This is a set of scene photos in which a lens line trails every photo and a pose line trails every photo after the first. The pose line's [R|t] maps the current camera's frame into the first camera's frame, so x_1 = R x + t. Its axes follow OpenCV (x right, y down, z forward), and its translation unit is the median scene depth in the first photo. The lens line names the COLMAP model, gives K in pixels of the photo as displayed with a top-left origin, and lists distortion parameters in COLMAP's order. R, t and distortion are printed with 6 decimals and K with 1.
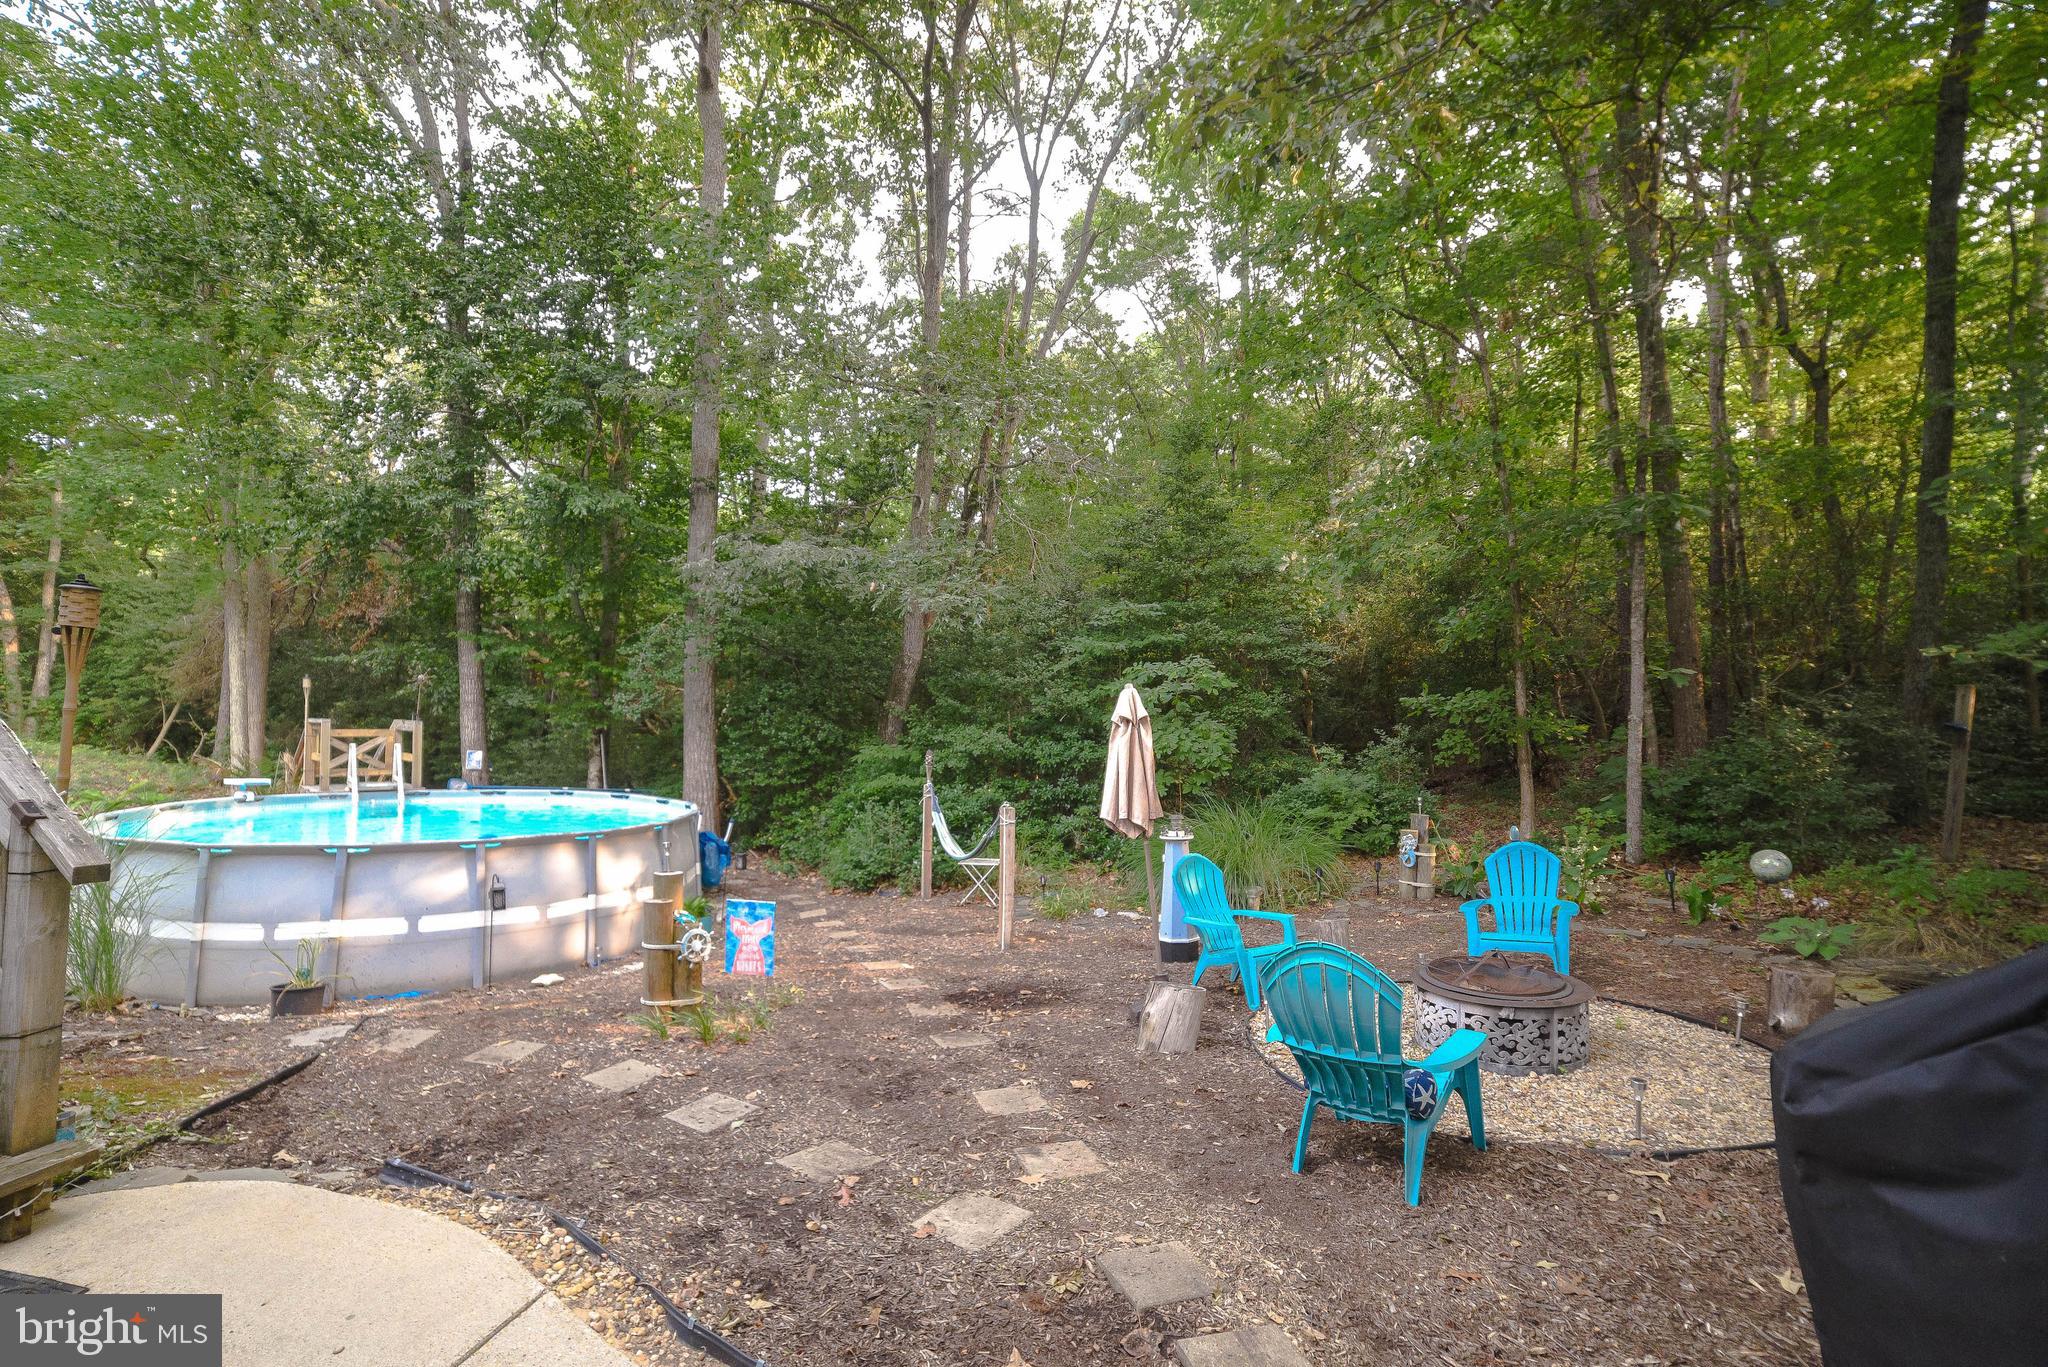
lens RADIAL K [[840.5, 0, 1015.3], [0, 840.5, 714.5], [0, 0, 1]] dist [-0.064069, 0.015906]
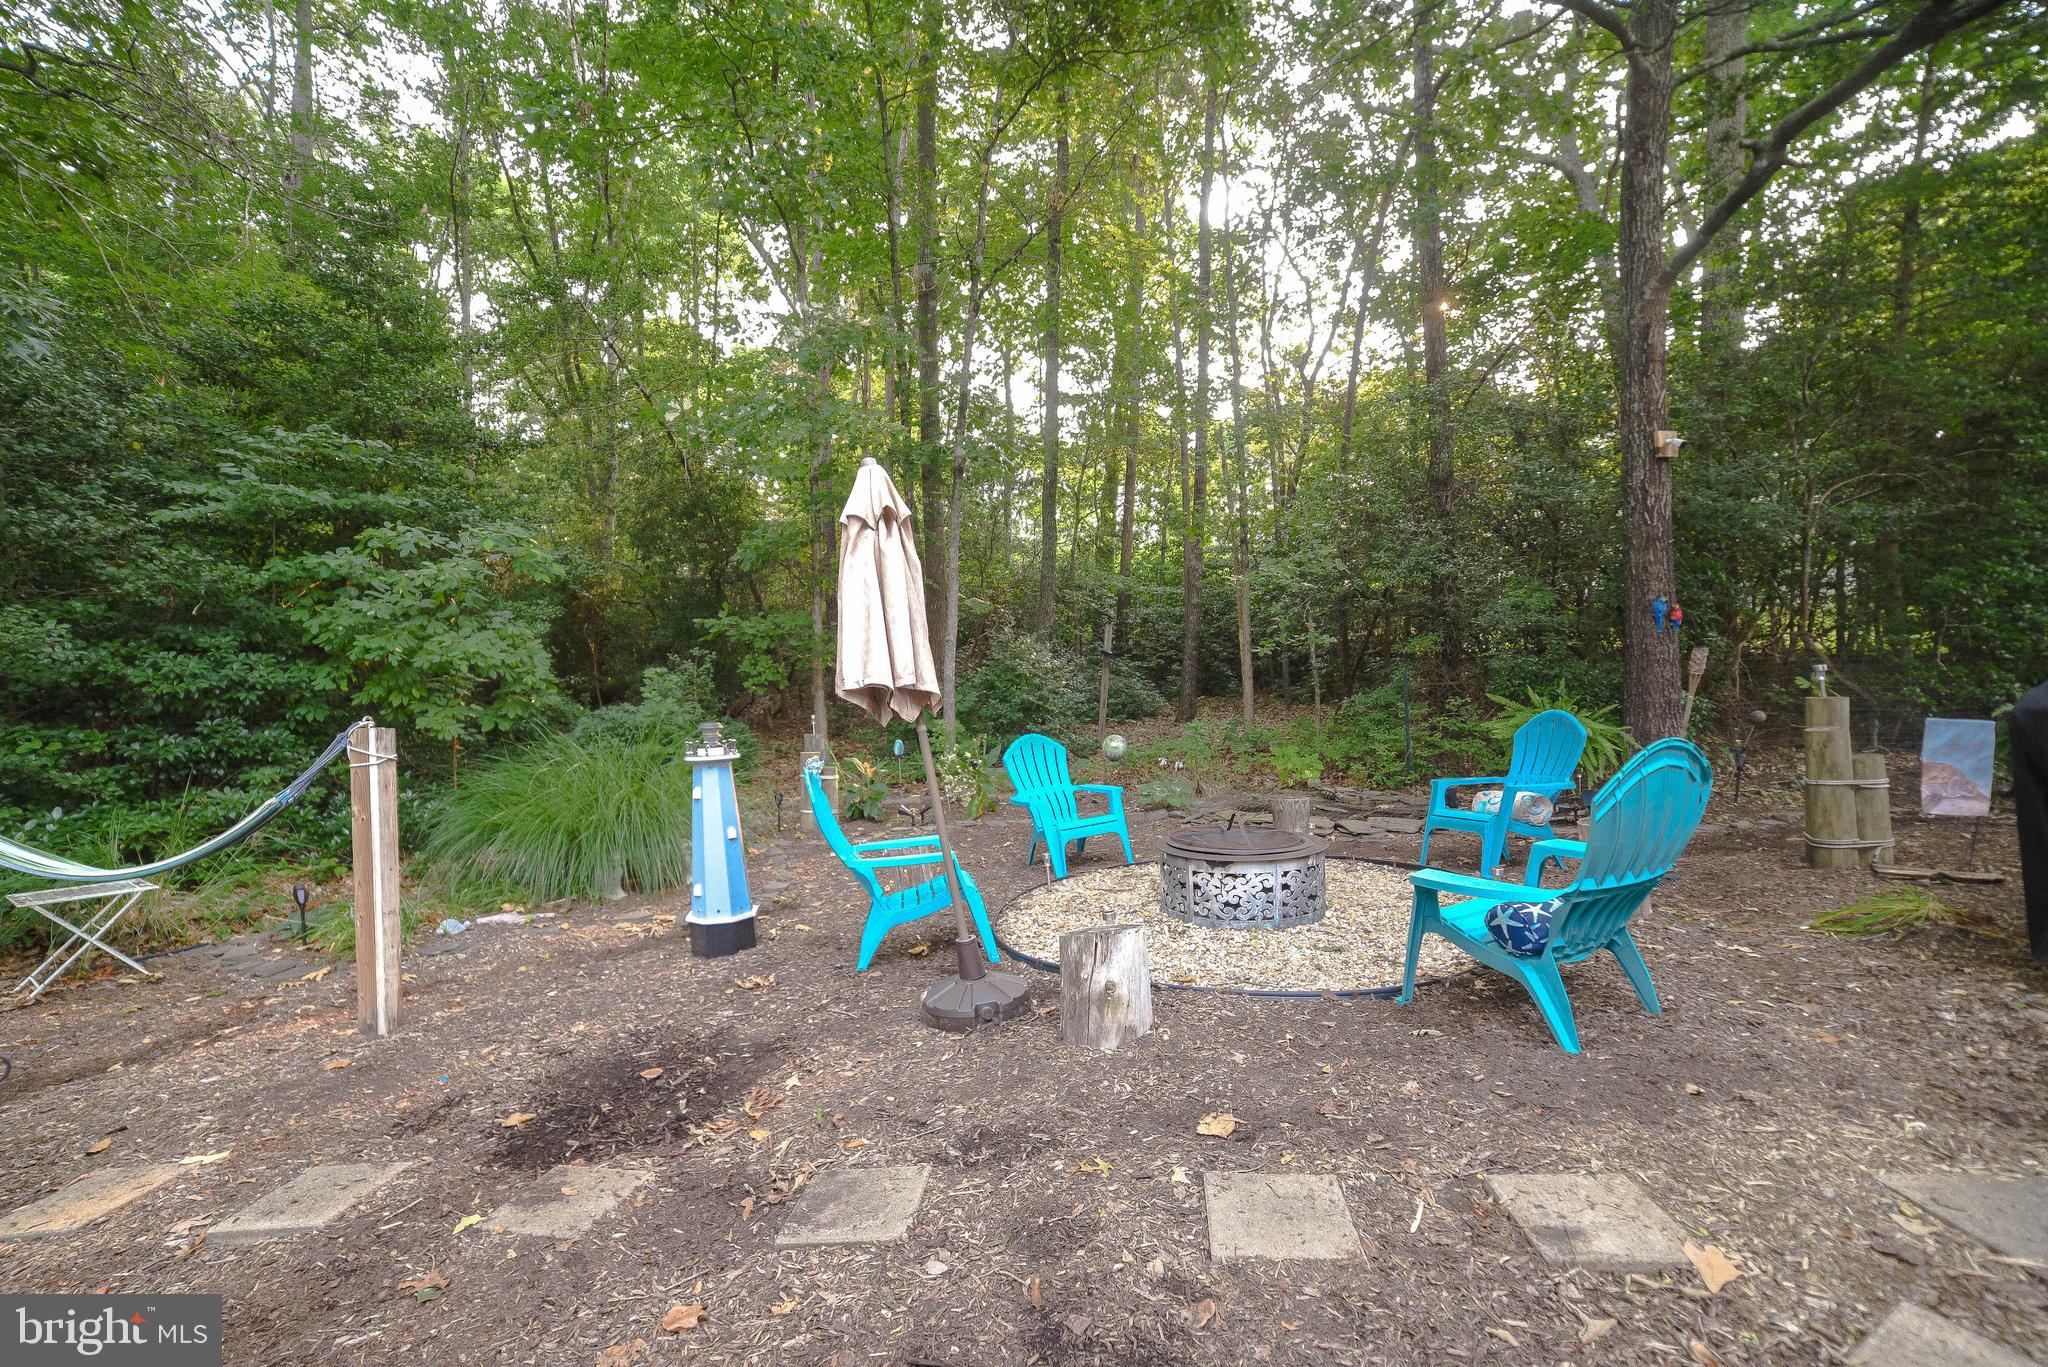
lens RADIAL K [[840.5, 0, 1015.3], [0, 840.5, 714.5], [0, 0, 1]] dist [-0.064069, 0.015906]
pose [[0.457833, -0.021362, 0.888781, -0.194423], [0.002085, 0.999734, 0.022955, 0.074858], [-0.889036, -0.008657, 0.457756, 0.384331]]
